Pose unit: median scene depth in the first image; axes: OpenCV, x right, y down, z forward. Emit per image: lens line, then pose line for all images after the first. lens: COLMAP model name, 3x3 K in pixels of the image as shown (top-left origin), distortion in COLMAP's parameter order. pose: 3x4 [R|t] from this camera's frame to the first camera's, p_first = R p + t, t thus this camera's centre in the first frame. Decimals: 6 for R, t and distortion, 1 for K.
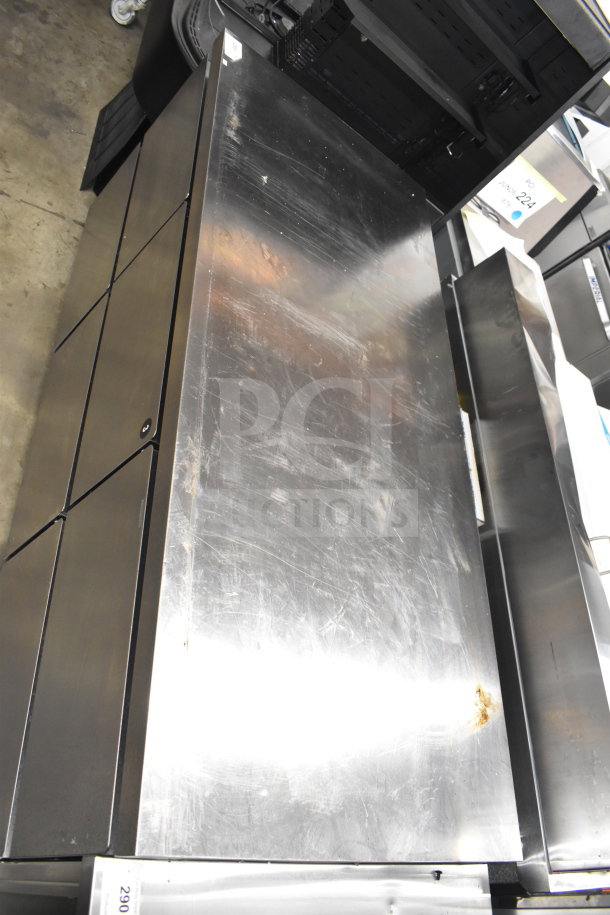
lens RADIAL K [[706.4, 0, 305.0], [0, 706.4, 457.5], [0, 0, 1]] dist [-0.092721, 0.010930]
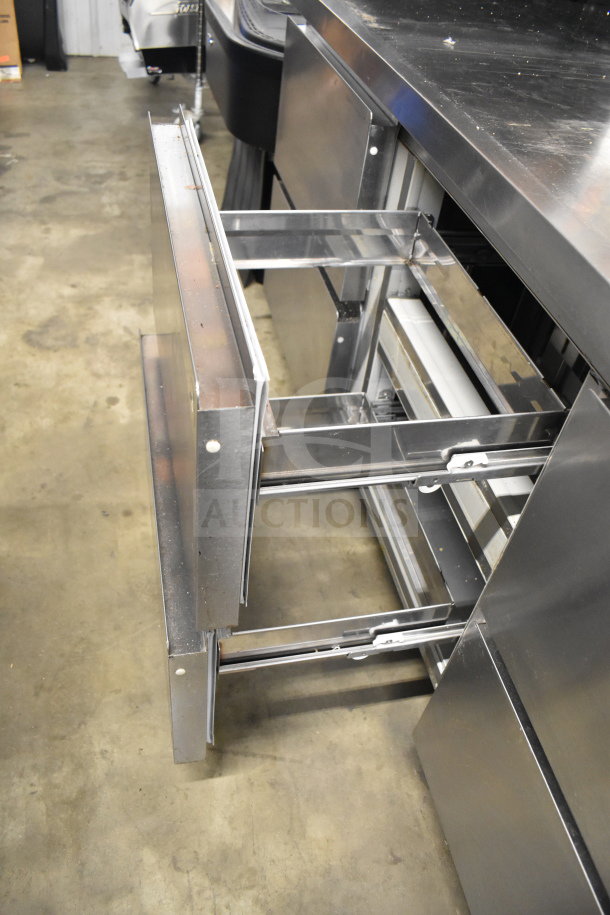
lens RADIAL K [[706.4, 0, 305.0], [0, 706.4, 457.5], [0, 0, 1]] dist [-0.092721, 0.010930]
pose [[0.800806, -0.523839, -0.290348, -0.116961], [0.478767, 0.851166, -0.215171, 0.015780], [0.359849, 0.033301, 0.932416, 0.210723]]
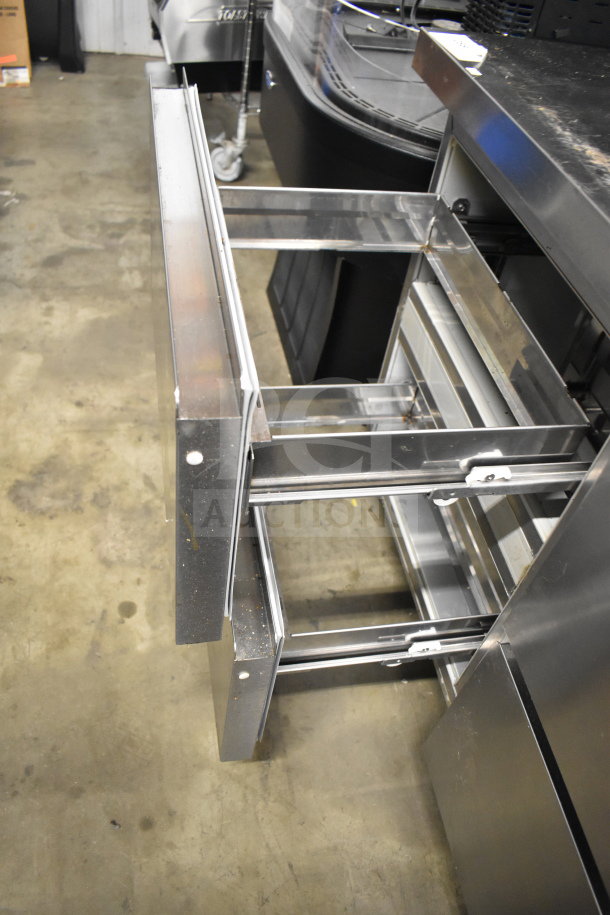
lens RADIAL K [[706.4, 0, 305.0], [0, 706.4, 457.5], [0, 0, 1]] dist [-0.092721, 0.010930]
pose [[0.820440, -0.476794, -0.315509, -0.124729], [0.436815, 0.878791, -0.192140, -0.207285], [0.368878, 0.019820, 0.929266, 0.358089]]
